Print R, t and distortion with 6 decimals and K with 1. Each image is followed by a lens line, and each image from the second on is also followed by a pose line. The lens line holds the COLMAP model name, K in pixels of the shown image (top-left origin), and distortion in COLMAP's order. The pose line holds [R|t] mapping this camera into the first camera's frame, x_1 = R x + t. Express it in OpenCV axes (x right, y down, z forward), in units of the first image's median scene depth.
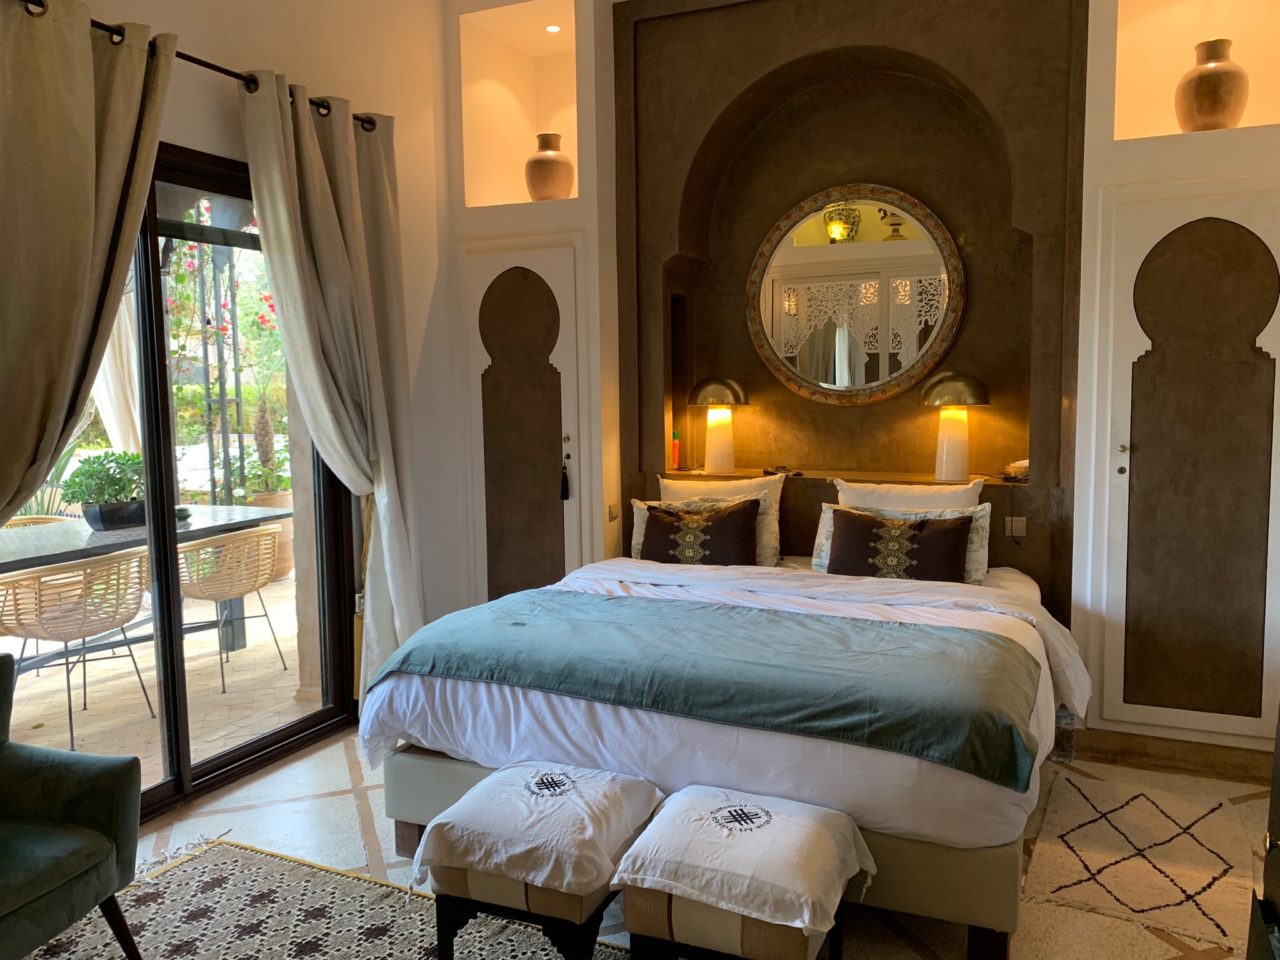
lens RADIAL K [[987.1, 0, 641.9], [0, 987.1, 474.2], [0, 0, 1]] dist [0.041524, -0.060901]
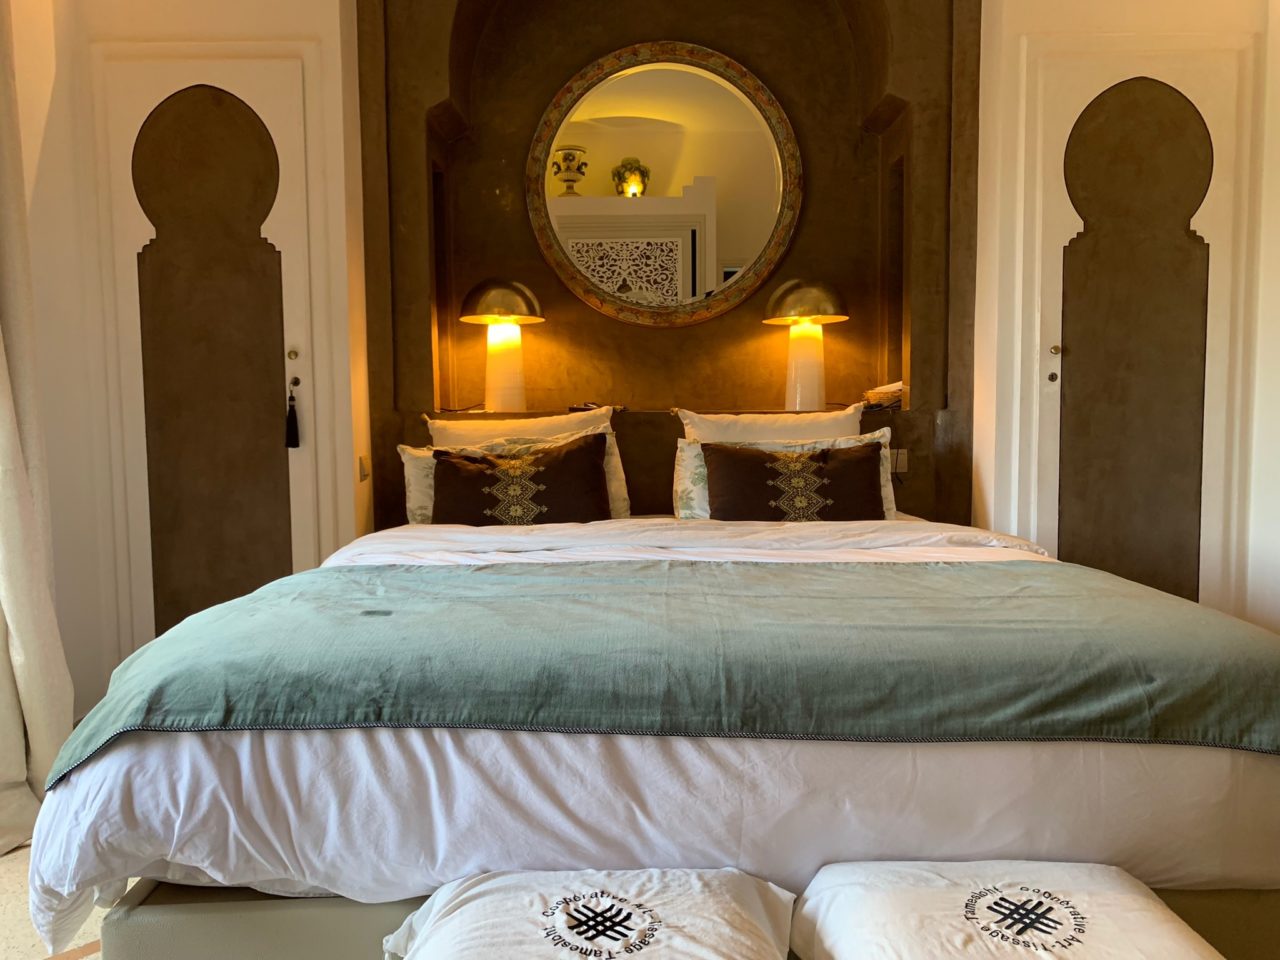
lens RADIAL K [[987.1, 0, 639.3], [0, 987.1, 472.6], [0, 0, 1]] dist [0.041524, -0.060901]
pose [[0.909289, -0.026440, 0.415325, -0.182319], [0.035447, 0.999274, -0.013990, 0.076146], [-0.414654, 0.027443, 0.909565, 0.391479]]
